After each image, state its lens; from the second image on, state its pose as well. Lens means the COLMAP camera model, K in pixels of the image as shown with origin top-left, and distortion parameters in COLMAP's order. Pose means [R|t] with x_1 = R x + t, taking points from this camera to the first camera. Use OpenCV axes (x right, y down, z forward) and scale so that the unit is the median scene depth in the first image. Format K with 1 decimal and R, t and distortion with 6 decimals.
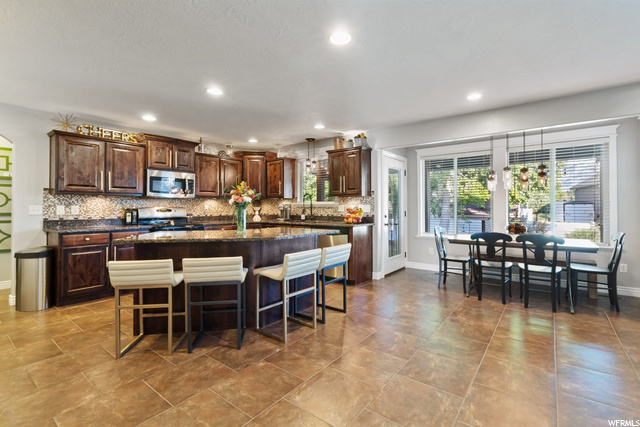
lens RADIAL K [[297.6, 0, 321.7], [0, 297.6, 206.6], [0, 0, 1]] dist [-0.001910, 0.000224]
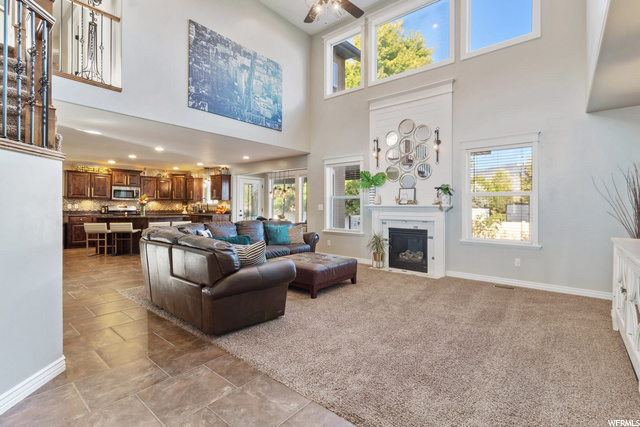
lens RADIAL K [[297.6, 0, 324.5], [0, 297.6, 207.5], [0, 0, 1]] dist [-0.001910, 0.000224]
pose [[0.999739, 0.006513, -0.021909, 0.889389], [-0.006392, 0.999964, 0.005598, -0.001792], [0.021945, -0.005456, 0.999744, -0.973223]]
